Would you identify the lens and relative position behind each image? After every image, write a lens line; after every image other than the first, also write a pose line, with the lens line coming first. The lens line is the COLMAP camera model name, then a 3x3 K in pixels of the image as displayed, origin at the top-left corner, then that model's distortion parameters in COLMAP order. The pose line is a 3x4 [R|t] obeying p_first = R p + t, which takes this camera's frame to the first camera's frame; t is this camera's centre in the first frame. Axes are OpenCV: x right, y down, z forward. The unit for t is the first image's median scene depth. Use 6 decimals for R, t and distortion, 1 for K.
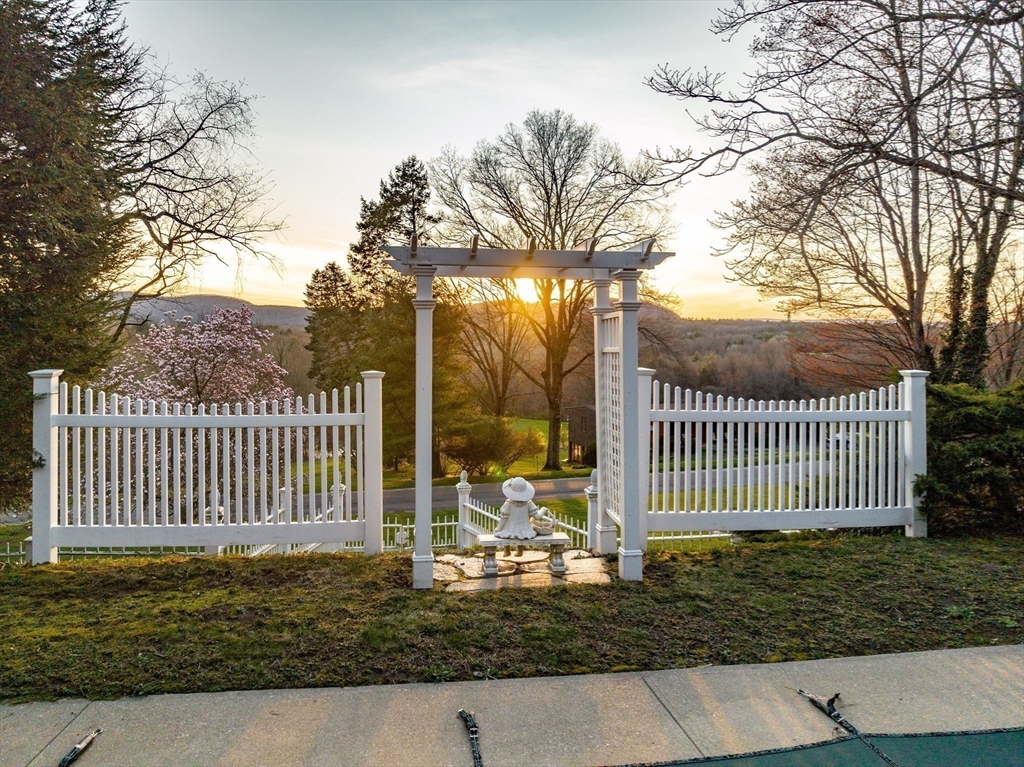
lens RADIAL K [[718.7, 0, 512.4], [0, 718.7, 381.7], [0, 0, 1]] dist [-0.059996, 0.019145]
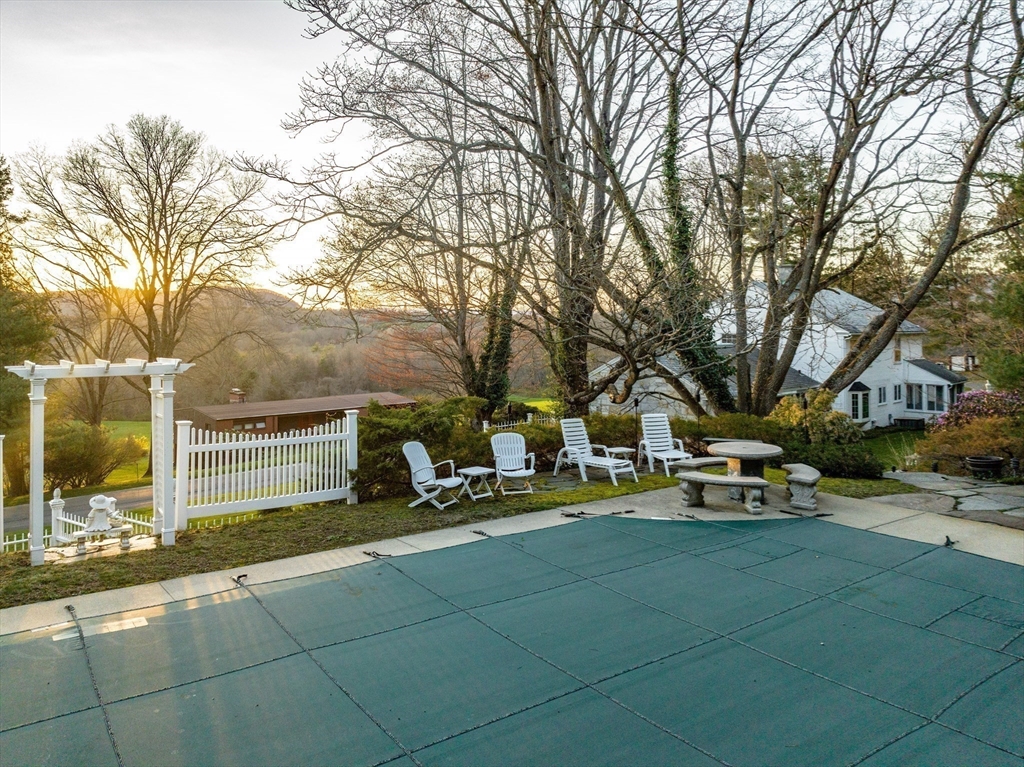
lens RADIAL K [[718.7, 0, 529.2], [0, 718.7, 320.0], [0, 0, 1]] dist [-0.059996, 0.019145]
pose [[0.862321, 0.002951, 0.506353, 0.005265], [0.030326, 0.997887, -0.057462, -0.019857], [-0.505453, 0.064906, 0.860410, -0.125136]]
